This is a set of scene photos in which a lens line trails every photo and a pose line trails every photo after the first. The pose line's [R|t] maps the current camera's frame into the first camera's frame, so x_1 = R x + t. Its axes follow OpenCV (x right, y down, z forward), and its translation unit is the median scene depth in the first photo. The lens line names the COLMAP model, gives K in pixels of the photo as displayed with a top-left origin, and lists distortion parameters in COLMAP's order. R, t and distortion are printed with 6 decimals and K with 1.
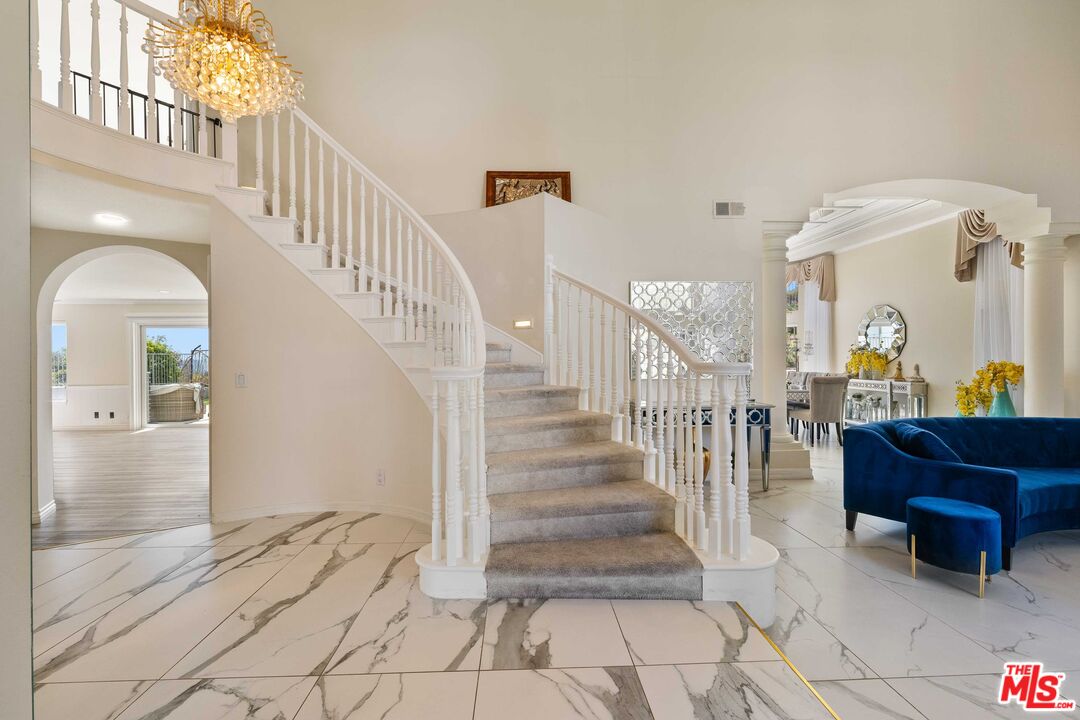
lens RADIAL K [[443.3, 0, 541.3], [0, 443.3, 354.0], [0, 0, 1]] dist [-0.000405, 0.000337]
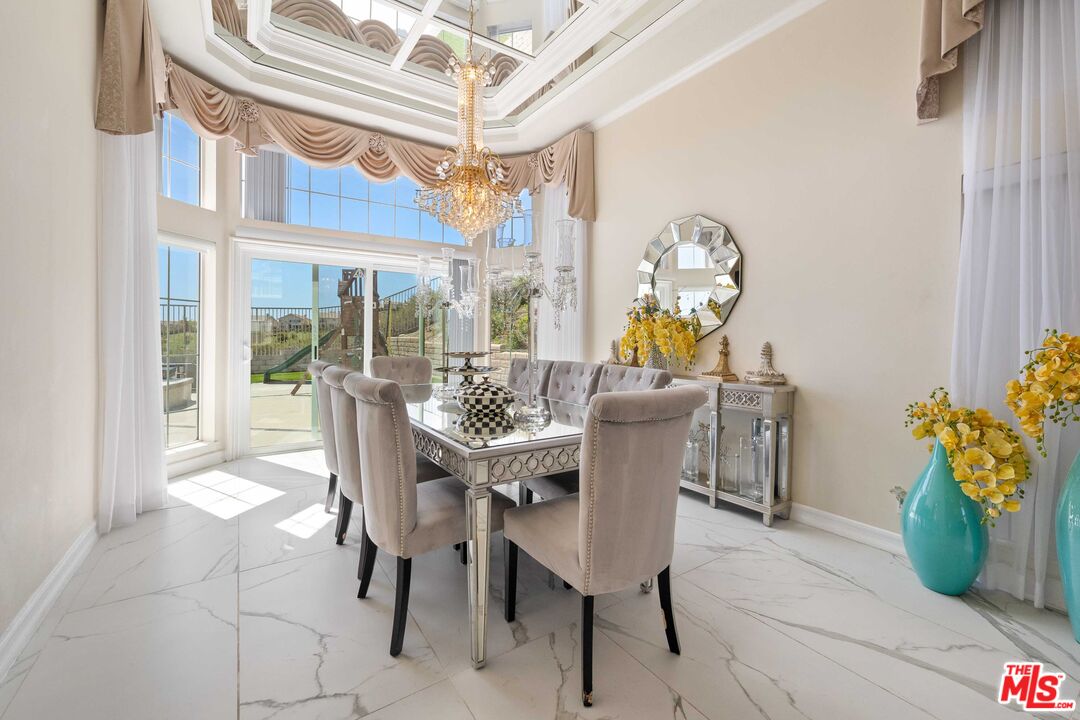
lens RADIAL K [[450.6, 0, 538.5], [0, 450.6, 338.8], [0, 0, 1]] dist [0.000134, 0.000083]
pose [[0.853178, 0.010834, 0.521508, 0.381149], [-0.015437, 0.999871, 0.004483, 0.018771], [-0.521392, -0.011876, 0.853235, 0.665009]]
